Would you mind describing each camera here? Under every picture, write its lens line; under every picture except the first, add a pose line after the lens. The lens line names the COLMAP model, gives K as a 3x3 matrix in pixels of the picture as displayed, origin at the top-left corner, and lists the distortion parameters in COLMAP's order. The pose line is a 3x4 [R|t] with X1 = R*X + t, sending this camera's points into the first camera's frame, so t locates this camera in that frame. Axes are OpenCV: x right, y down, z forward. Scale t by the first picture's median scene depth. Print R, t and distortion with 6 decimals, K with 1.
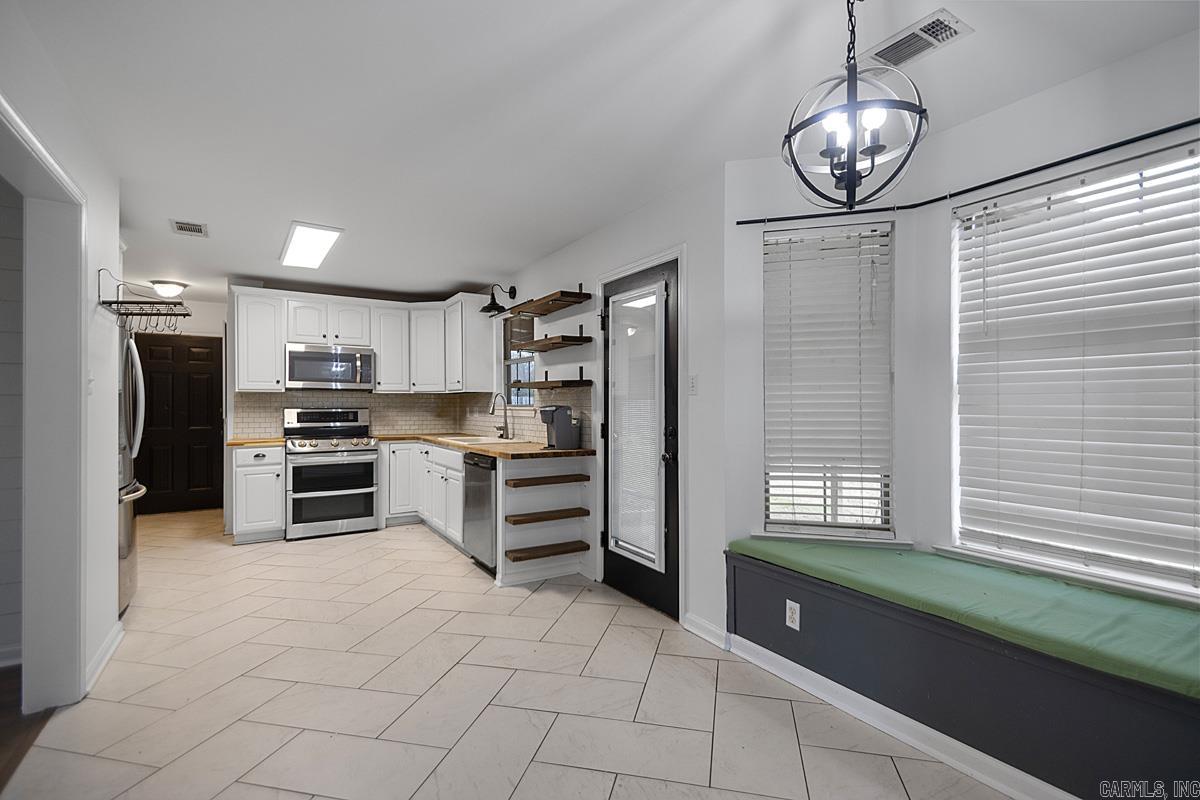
lens RADIAL K [[567.3, 0, 606.2], [0, 567.3, 401.7], [0, 0, 1]] dist [0.014181, -0.014720]
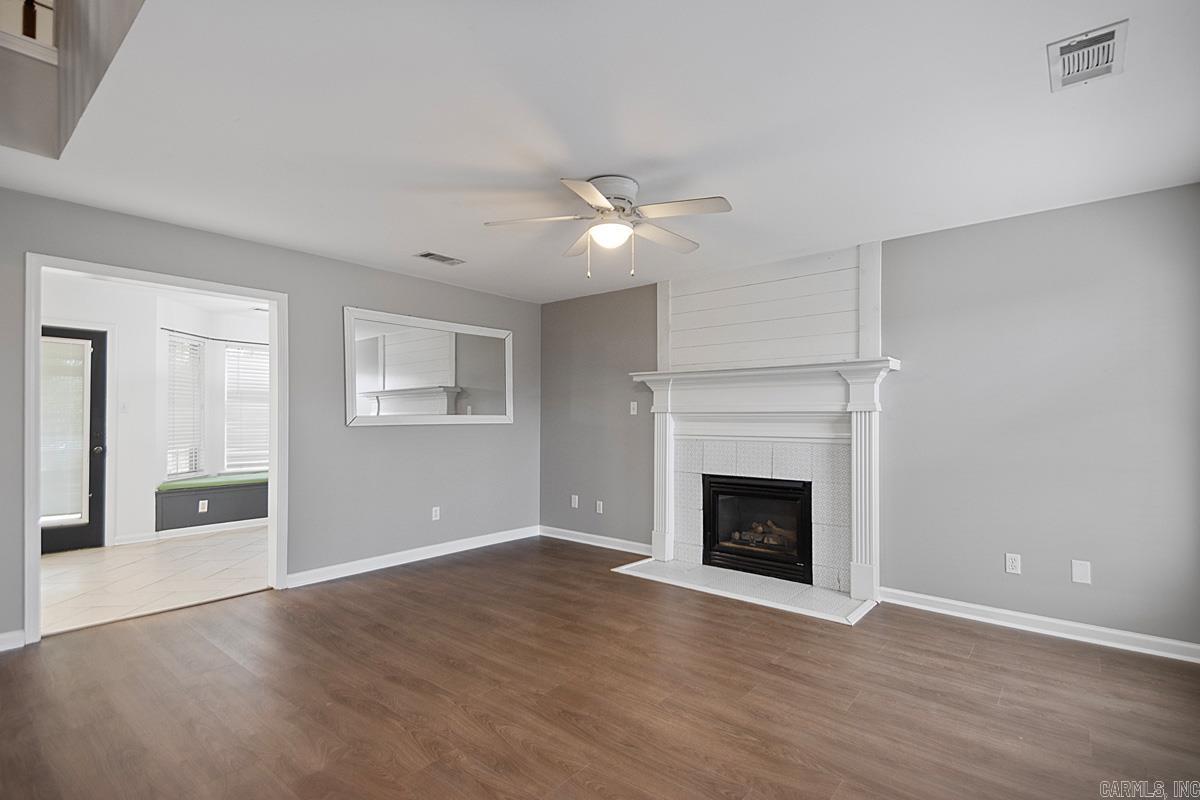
lens RADIAL K [[567.3, 0, 609.2], [0, 567.3, 404.9], [0, 0, 1]] dist [0.014181, -0.014720]
pose [[-0.322281, 0.021246, 0.946405, -1.647161], [0.003797, 0.999769, -0.021151, 0.004440], [-0.946636, -0.003223, -0.322288, 0.106799]]
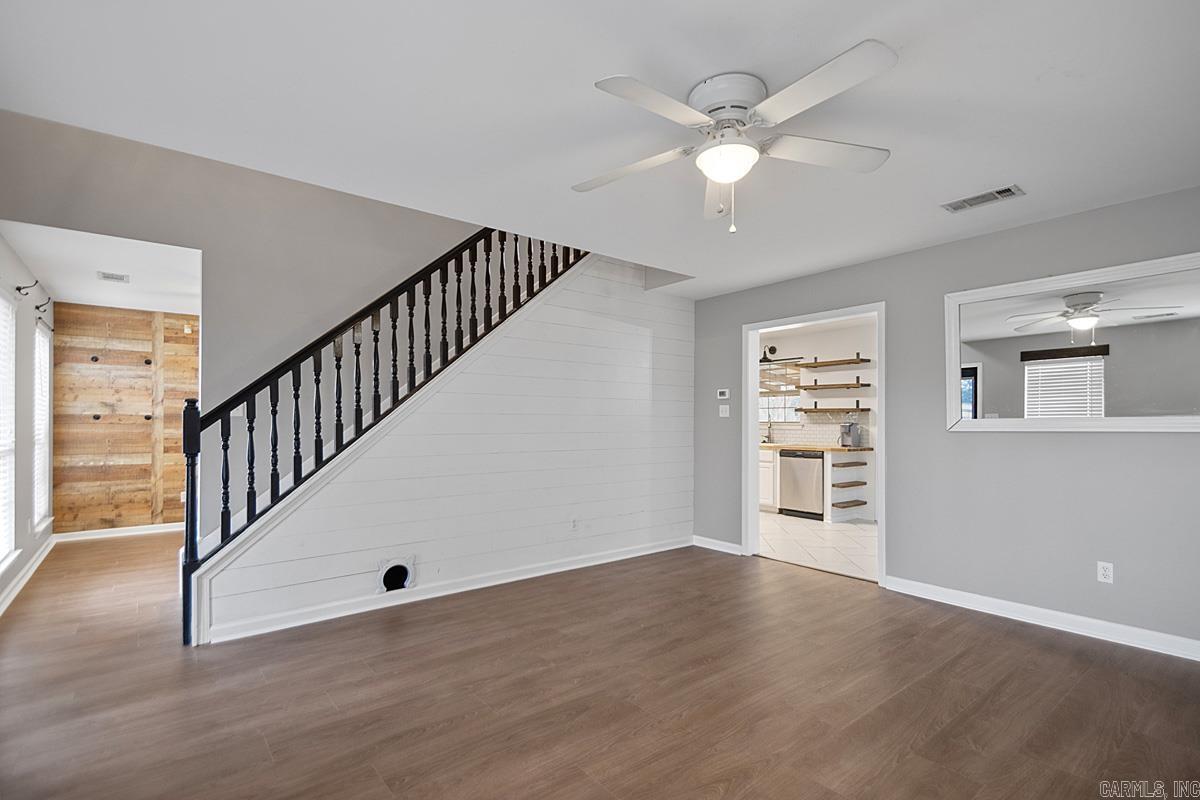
lens RADIAL K [[567.3, 0, 618.0], [0, 567.3, 423.9], [0, 0, 1]] dist [0.014181, -0.014720]
pose [[0.991429, 0.005992, 0.130508, -1.078053], [-0.006583, 0.999970, 0.004099, 0.009181], [-0.130479, -0.004923, 0.991439, -0.685446]]
